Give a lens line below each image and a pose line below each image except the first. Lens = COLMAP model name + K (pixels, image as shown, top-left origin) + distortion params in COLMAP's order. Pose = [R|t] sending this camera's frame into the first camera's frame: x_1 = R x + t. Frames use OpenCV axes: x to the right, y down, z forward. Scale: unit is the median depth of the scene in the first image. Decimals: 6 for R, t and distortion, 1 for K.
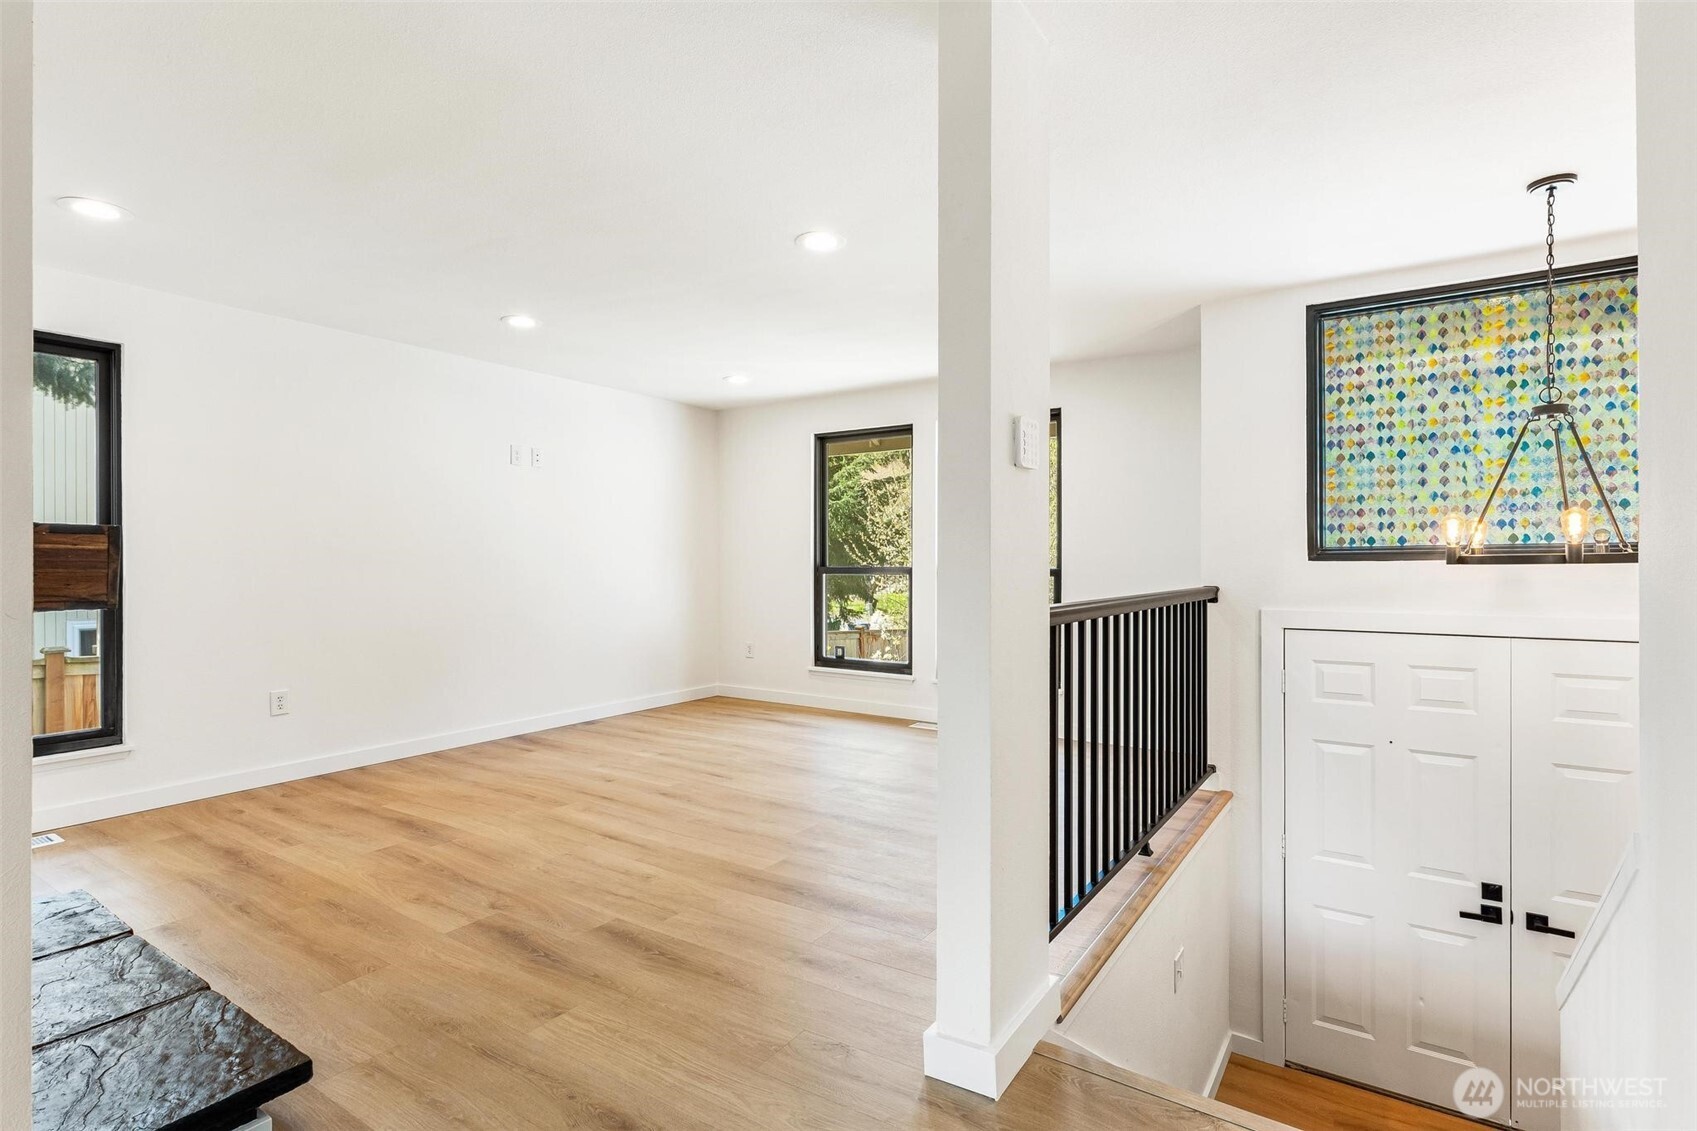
lens RADIAL K [[815.2, 0, 851.3], [0, 815.2, 562.2], [0, 0, 1]] dist [0.003390, -0.001115]
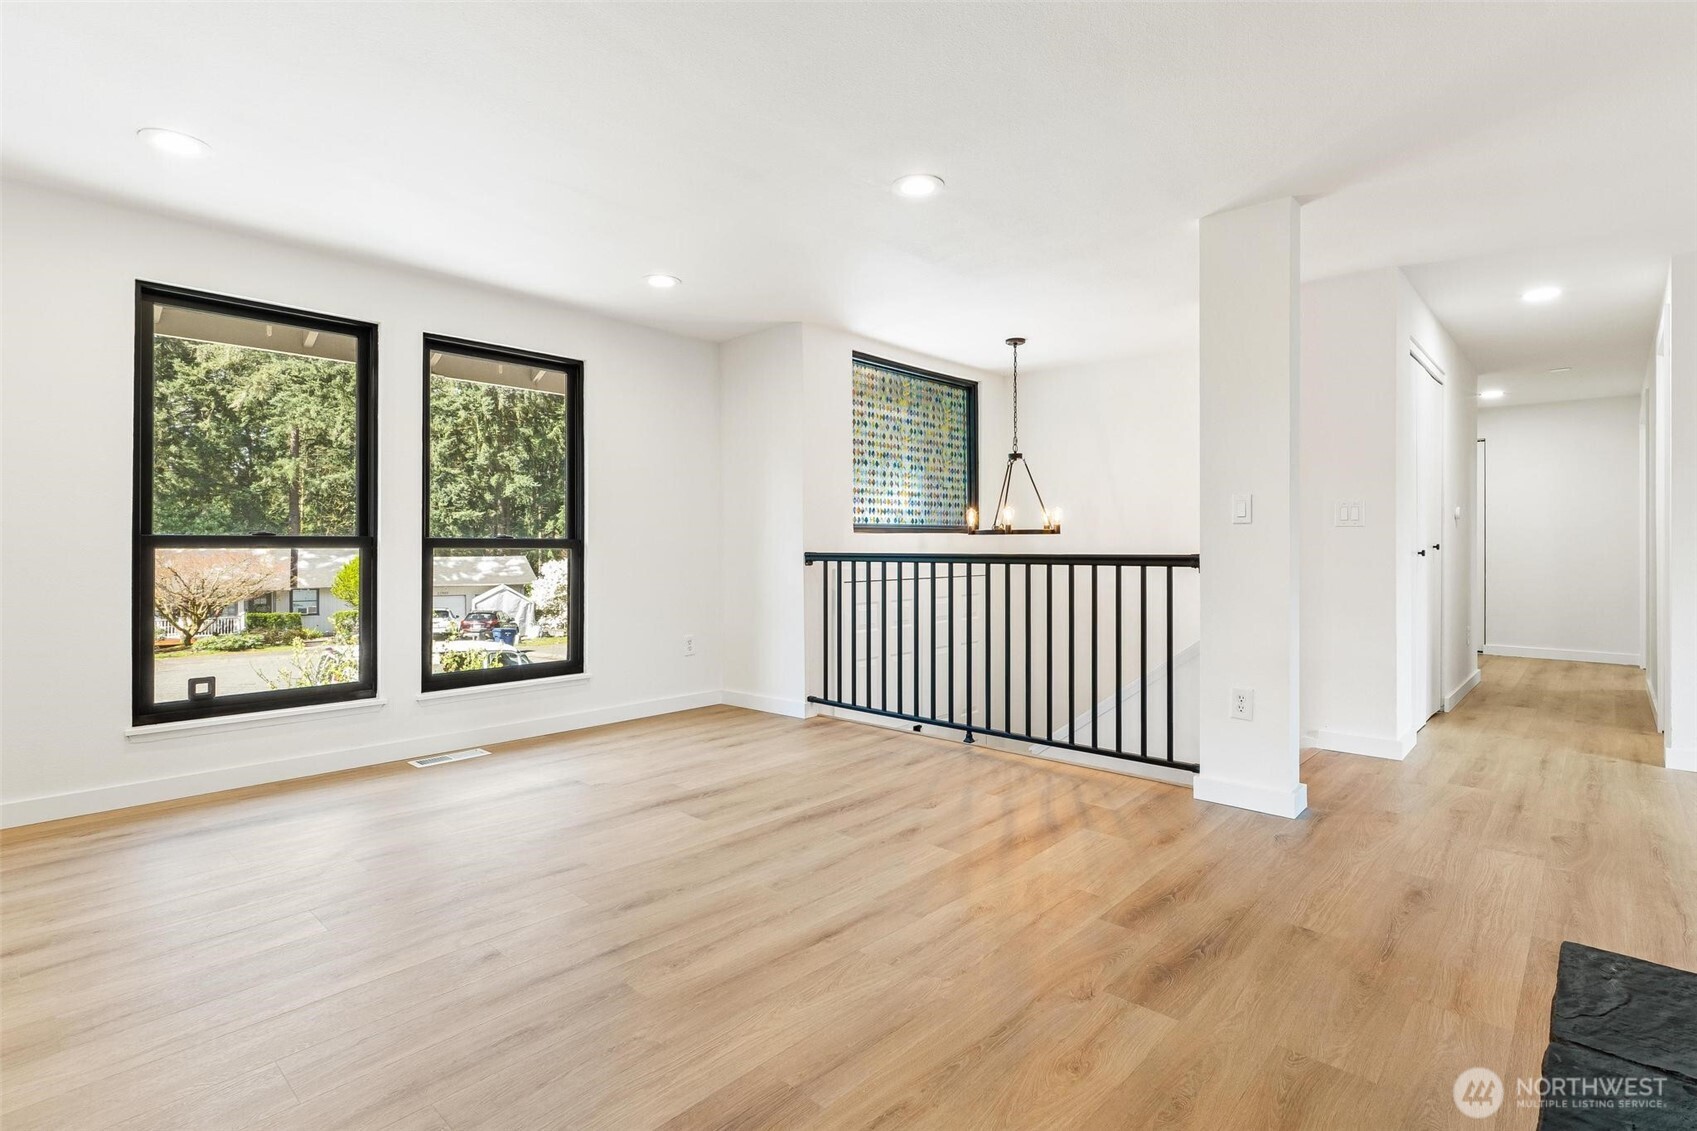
lens RADIAL K [[815.2, 0, 880.9], [0, 815.2, 547.2], [0, 0, 1]] dist [0.003390, -0.001115]
pose [[0.145287, -0.002242, 0.989387, -0.855839], [0.000439, 0.999997, 0.002202, 0.021163], [-0.989389, 0.000115, 0.145288, 0.787960]]
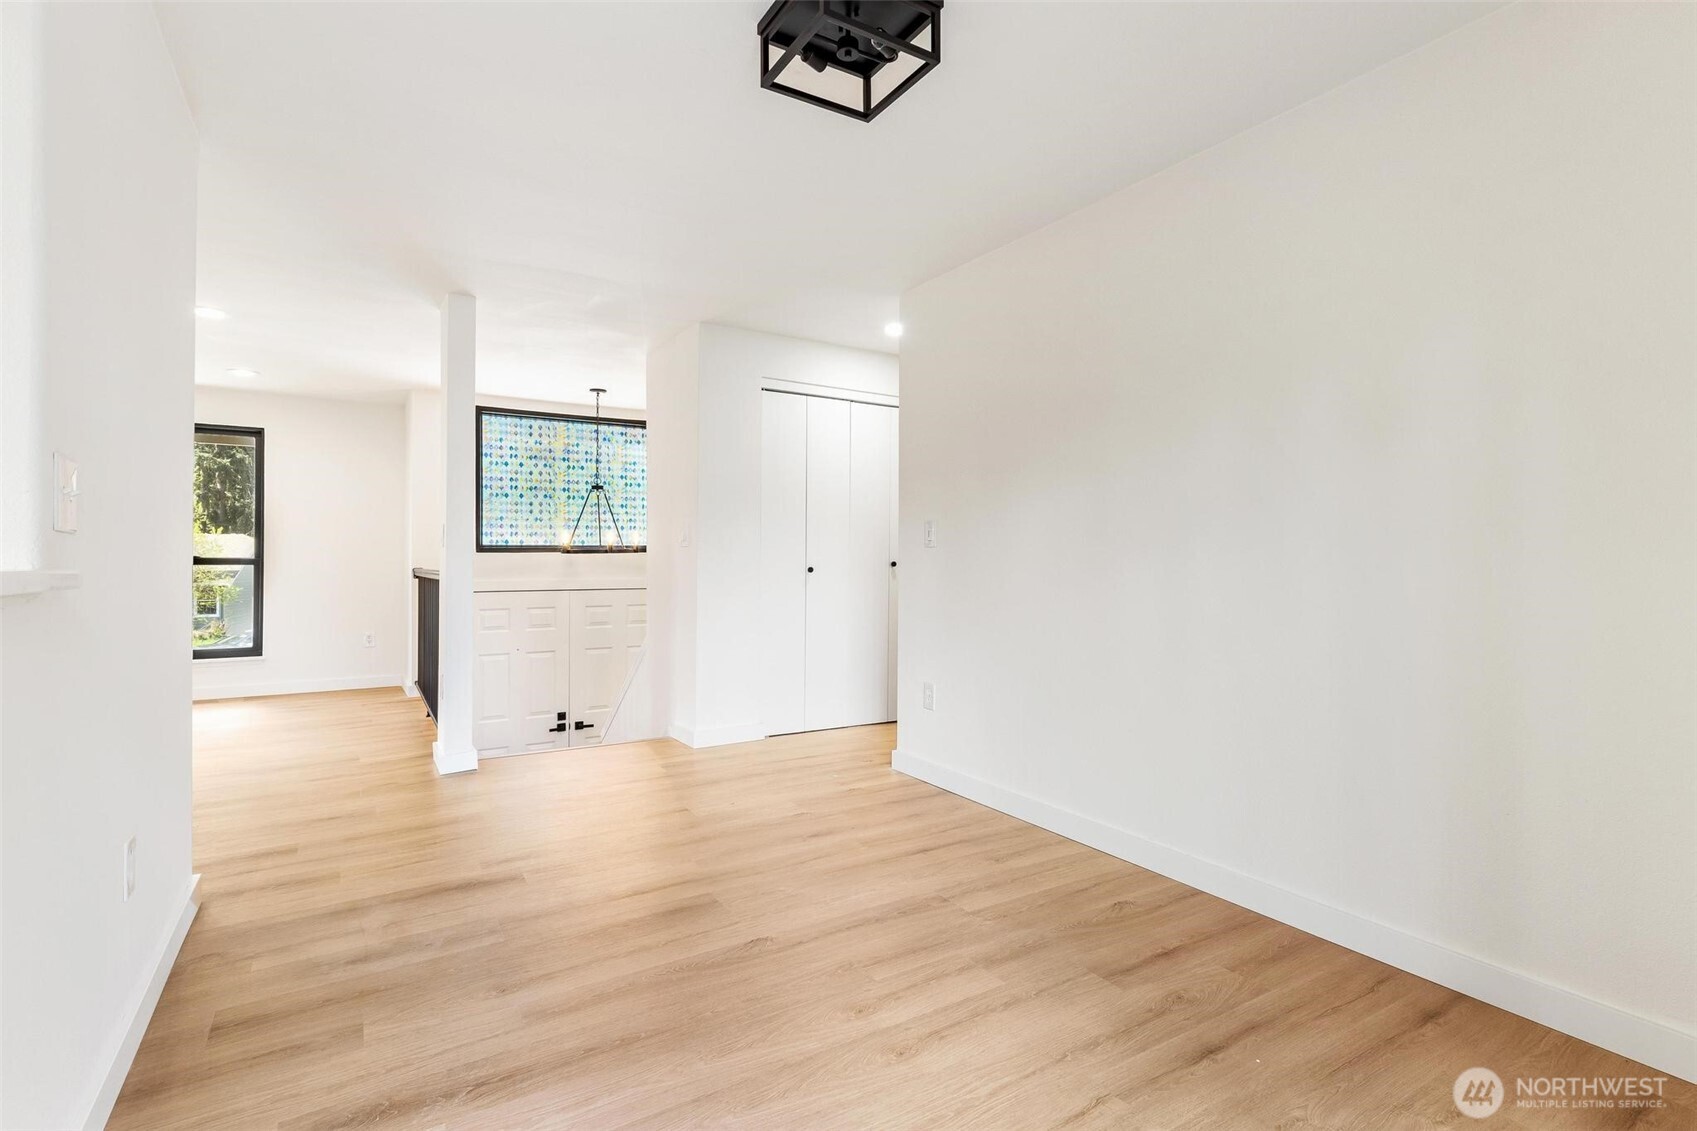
lens RADIAL K [[815.2, 0, 856.0], [0, 815.2, 553.4], [0, 0, 1]] dist [0.003390, -0.001115]
pose [[0.411279, 0.006999, 0.911483, -0.729498], [0.000154, 0.999970, -0.007747, 0.014547], [-0.911509, 0.003326, 0.411266, -0.477608]]
